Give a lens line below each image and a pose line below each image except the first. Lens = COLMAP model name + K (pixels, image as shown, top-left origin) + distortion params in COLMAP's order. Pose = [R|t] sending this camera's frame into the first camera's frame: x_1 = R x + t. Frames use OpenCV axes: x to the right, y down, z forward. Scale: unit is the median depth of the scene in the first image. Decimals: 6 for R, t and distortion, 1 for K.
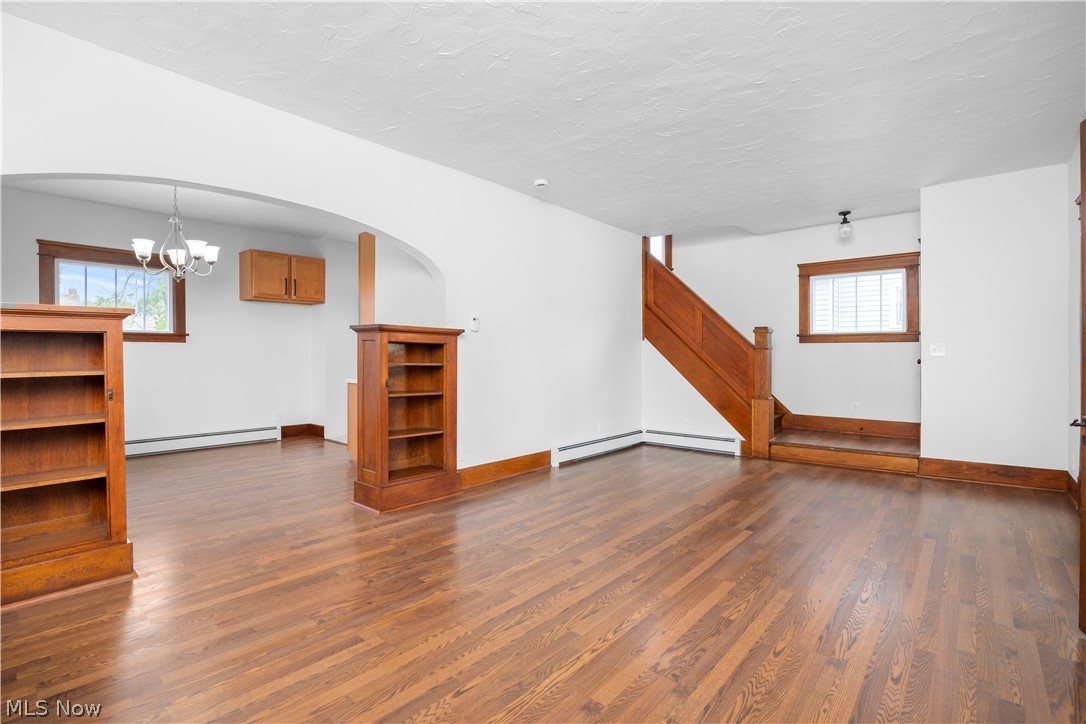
lens RADIAL K [[501.7, 0, 543.3], [0, 501.7, 358.2], [0, 0, 1]] dist [-0.017523, -0.000006]
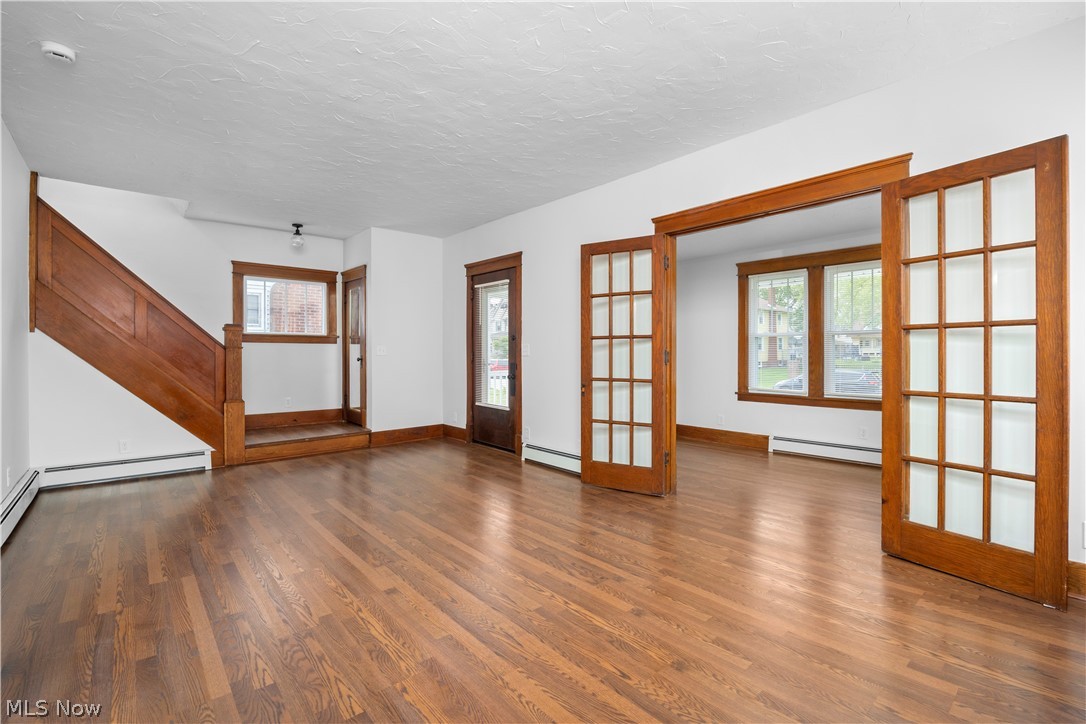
lens RADIAL K [[482.9, 0, 541.3], [0, 482.9, 357.2], [0, 0, 1]] dist [-0.023239, 0.000363]
pose [[0.149778, -0.007016, 0.988695, -0.505427], [0.008237, 0.999949, 0.005848, -0.002861], [-0.988685, 0.007268, 0.149828, 0.432686]]
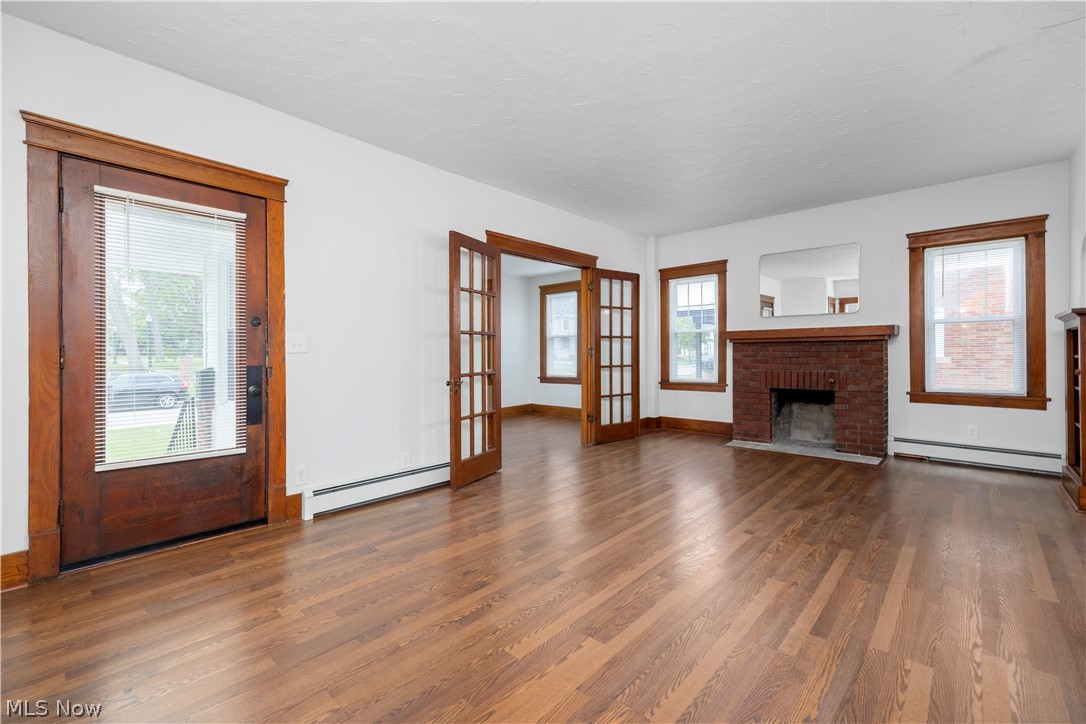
lens RADIAL K [[468.9, 0, 544.3], [0, 468.9, 352.4], [0, 0, 1]] dist [0.011863, -0.000114]
pose [[-0.999508, 0.008066, 0.030326, 0.342490], [0.008384, 0.999911, 0.010391, -0.004394], [-0.030239, 0.010640, -0.999486, 1.446872]]
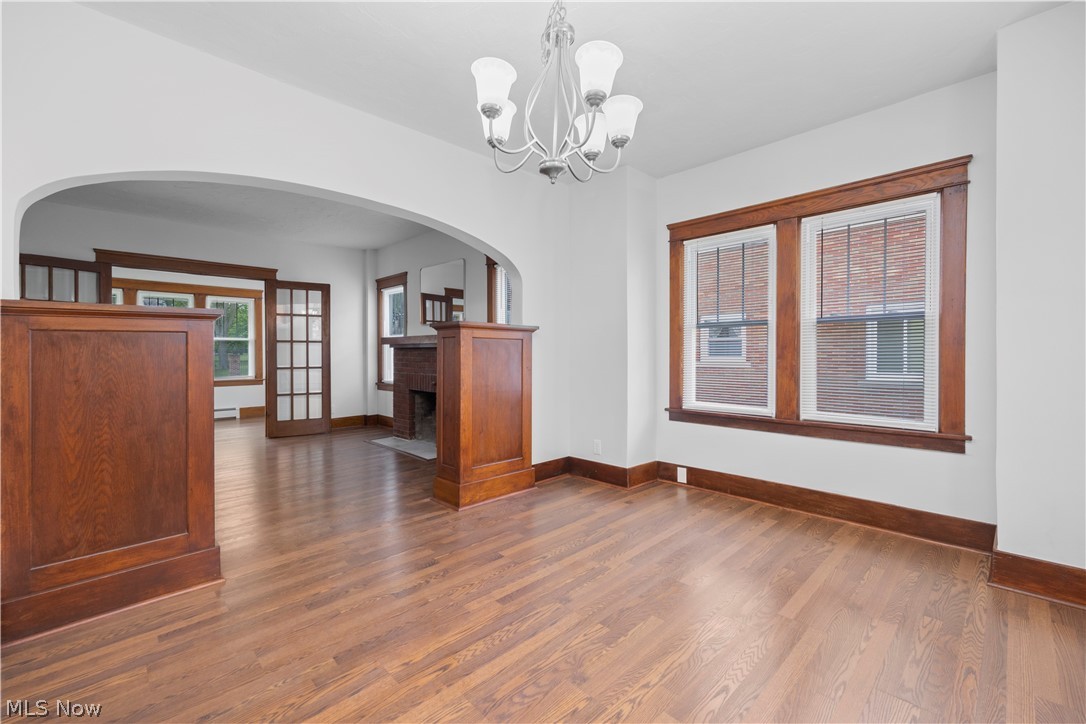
lens RADIAL K [[455.8, 0, 542.6], [0, 455.8, 356.9], [0, 0, 1]] dist [0.006886, 0.000078]
pose [[-0.995889, 0.000627, 0.090579, -0.802881], [0.002113, 0.999865, 0.016310, -0.005946], [-0.090556, 0.016435, -0.995756, 1.475666]]
